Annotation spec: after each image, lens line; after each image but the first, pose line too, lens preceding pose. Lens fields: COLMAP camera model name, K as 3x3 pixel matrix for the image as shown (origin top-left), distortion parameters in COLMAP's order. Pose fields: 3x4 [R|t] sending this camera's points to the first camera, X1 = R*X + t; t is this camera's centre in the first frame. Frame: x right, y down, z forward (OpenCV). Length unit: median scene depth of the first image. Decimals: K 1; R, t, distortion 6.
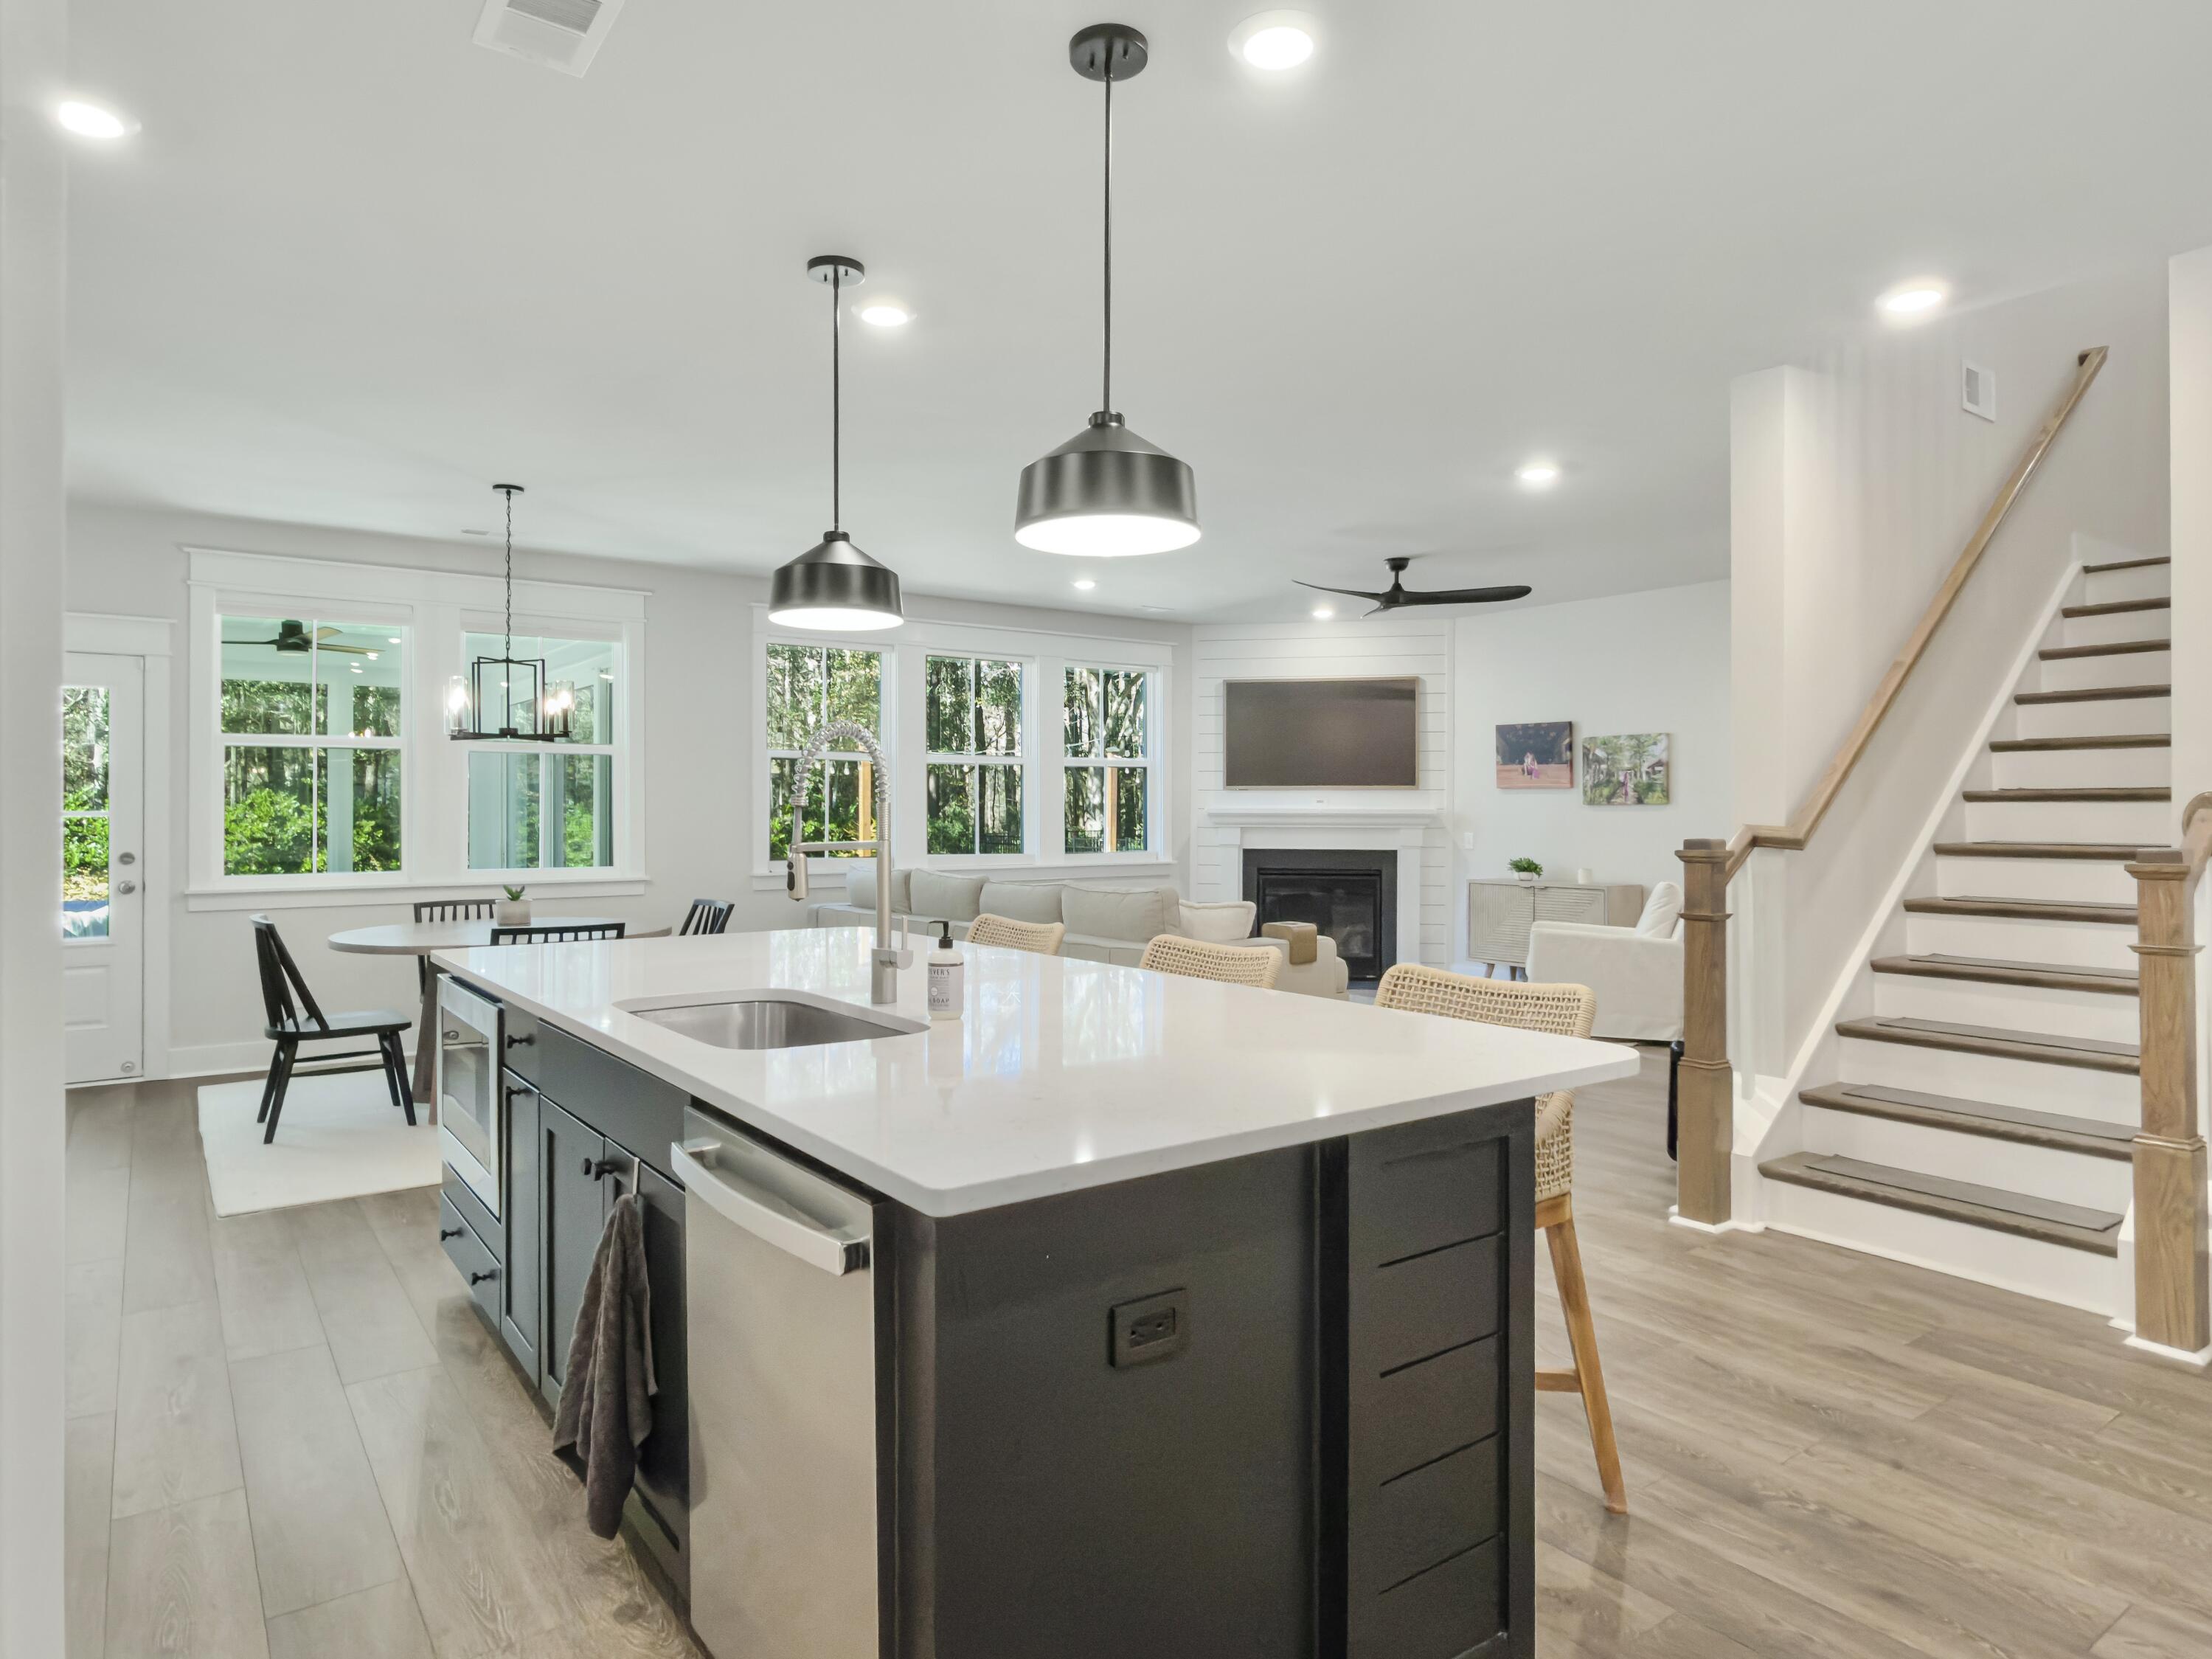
lens RADIAL K [[1311.4, 0, 1099.7], [0, 1311.4, 815.1], [0, 0, 1]] dist [0.003005, -0.000063]
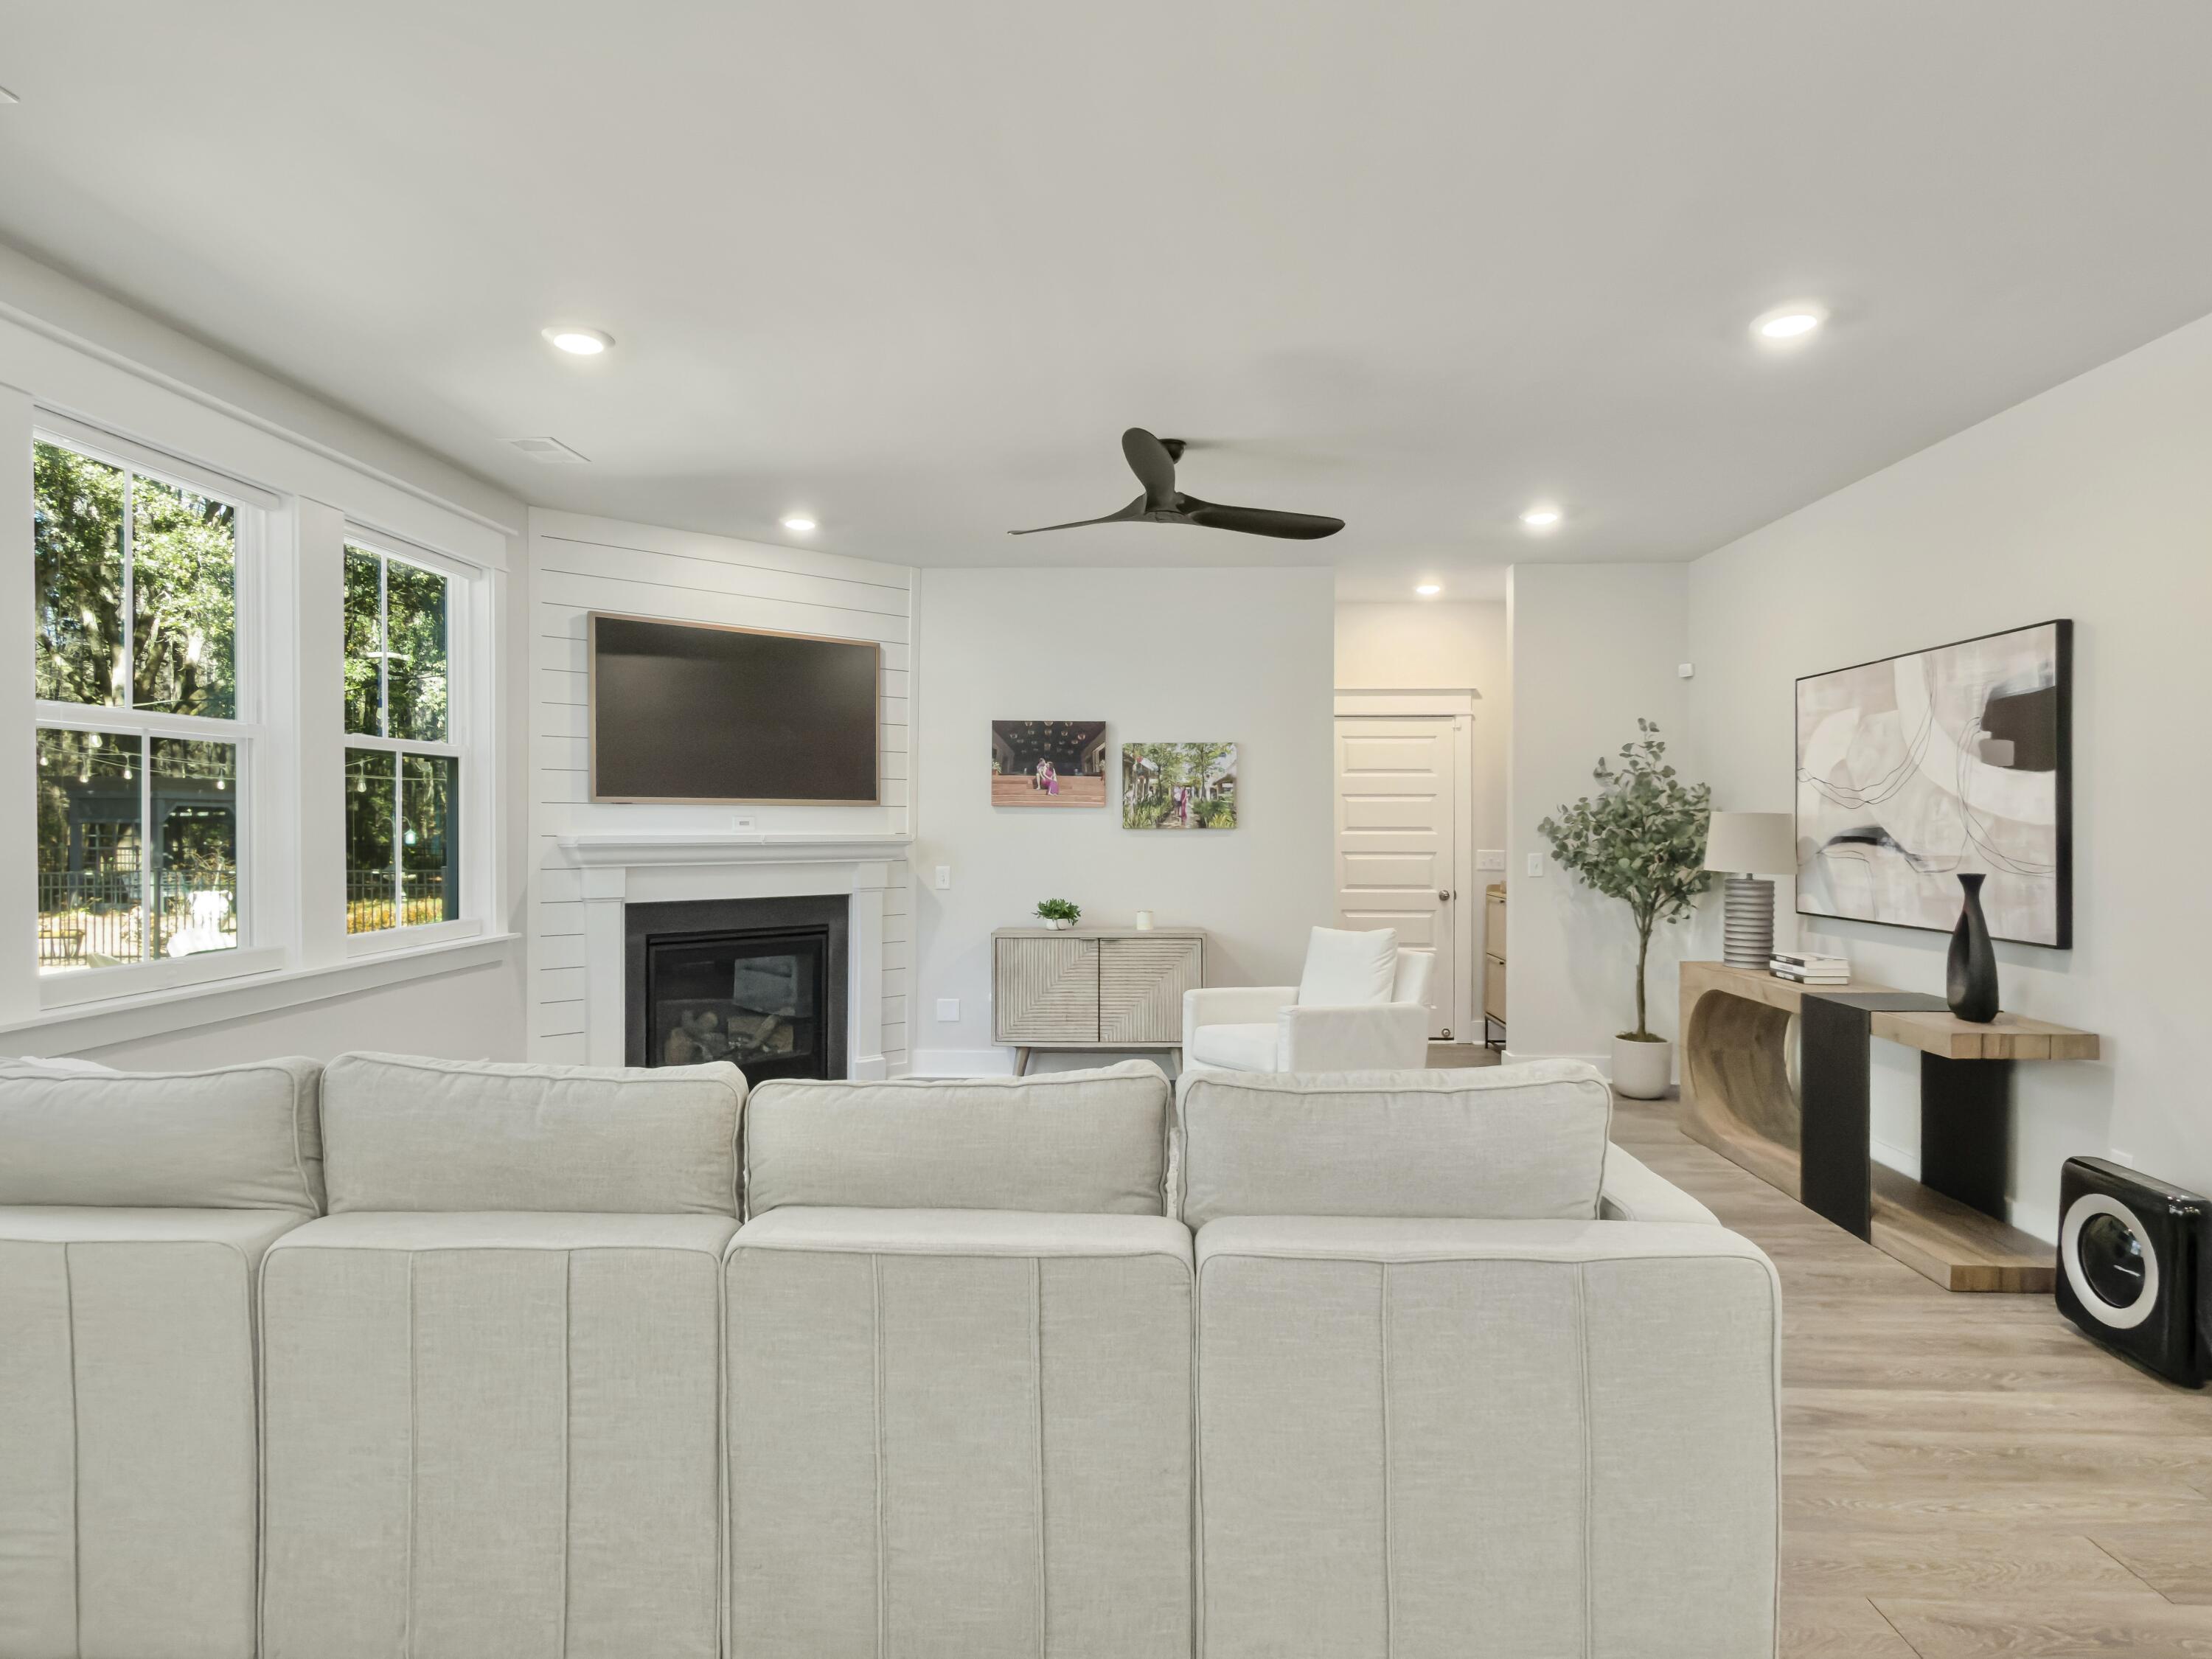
lens RADIAL K [[1214.8, 0, 1116.9], [0, 1214.8, 835.2], [0, 0, 1]] dist [0.006468, -0.001643]
pose [[0.615443, -0.009703, 0.788122, -0.207203], [0.001020, 0.999933, 0.011514, -0.012402], [-0.788181, -0.006282, 0.615412, 0.556810]]
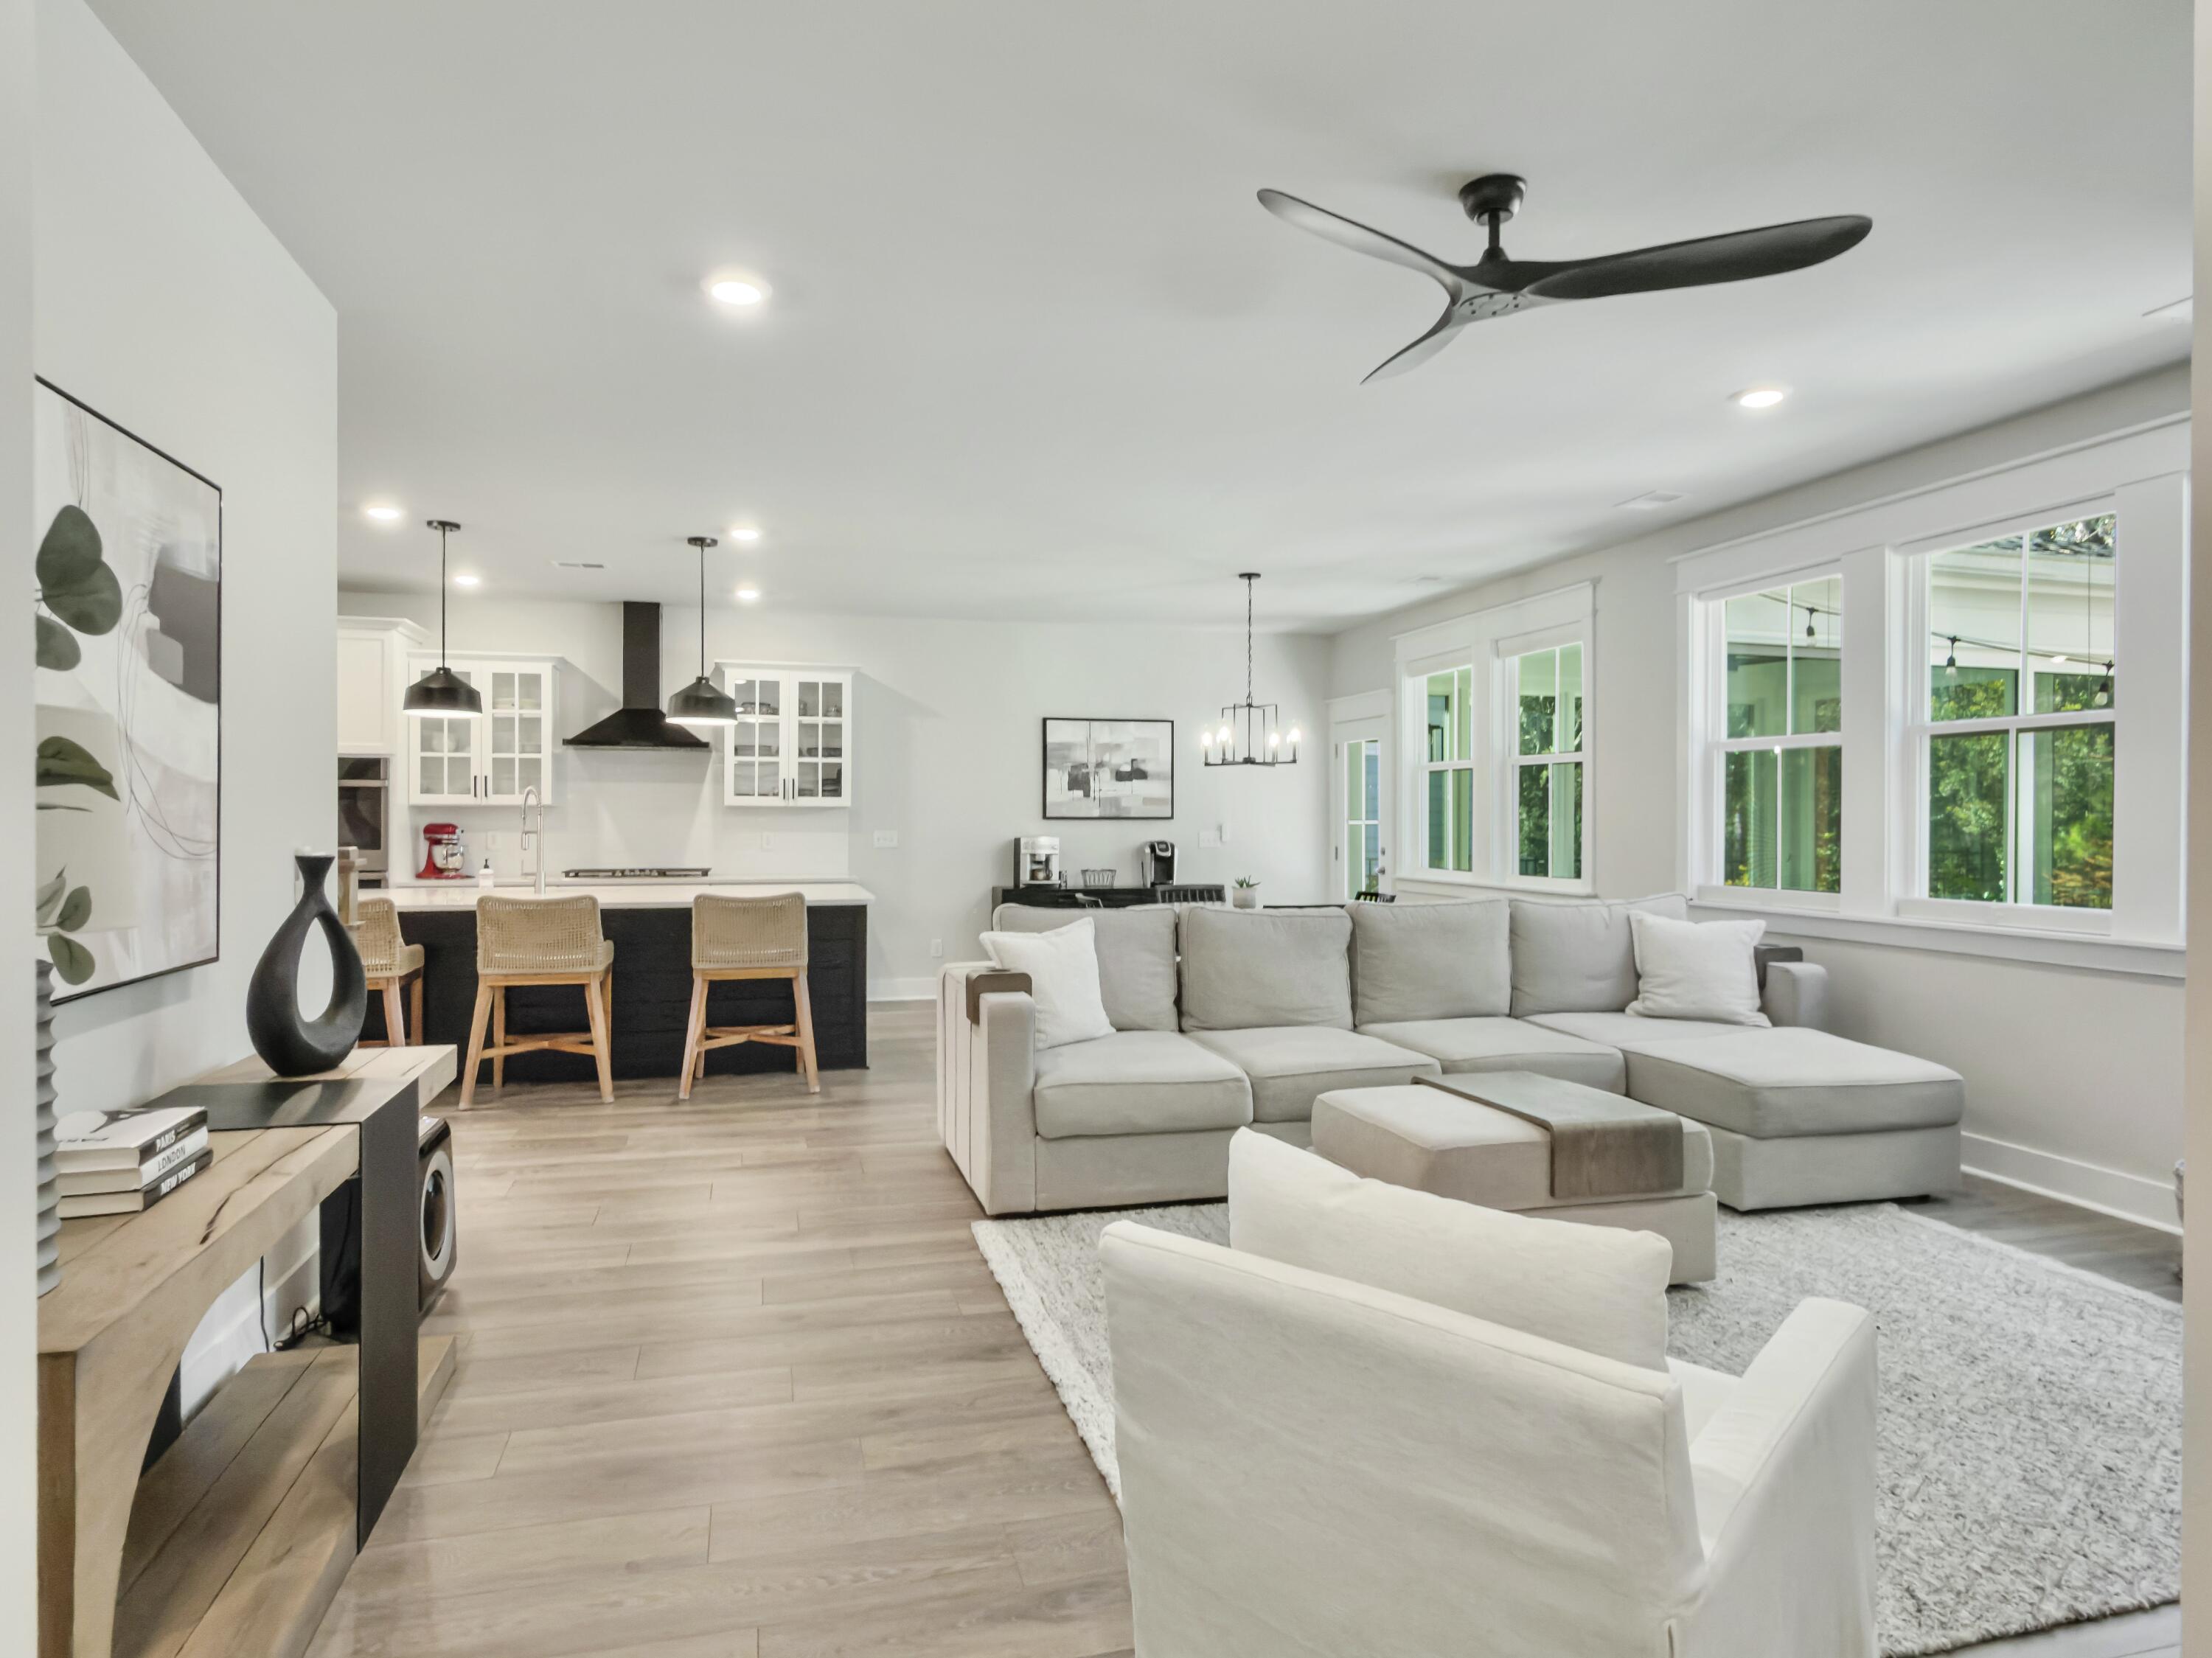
lens RADIAL K [[1311.2, 0, 1104.6], [0, 1311.2, 825.1], [0, 0, 1]] dist [0.003005, -0.000063]
pose [[-0.358856, 0.004457, -0.933382, 0.540685], [-0.005001, 0.999965, 0.006697, -0.003823], [0.933380, 0.007071, -0.358821, 0.870667]]
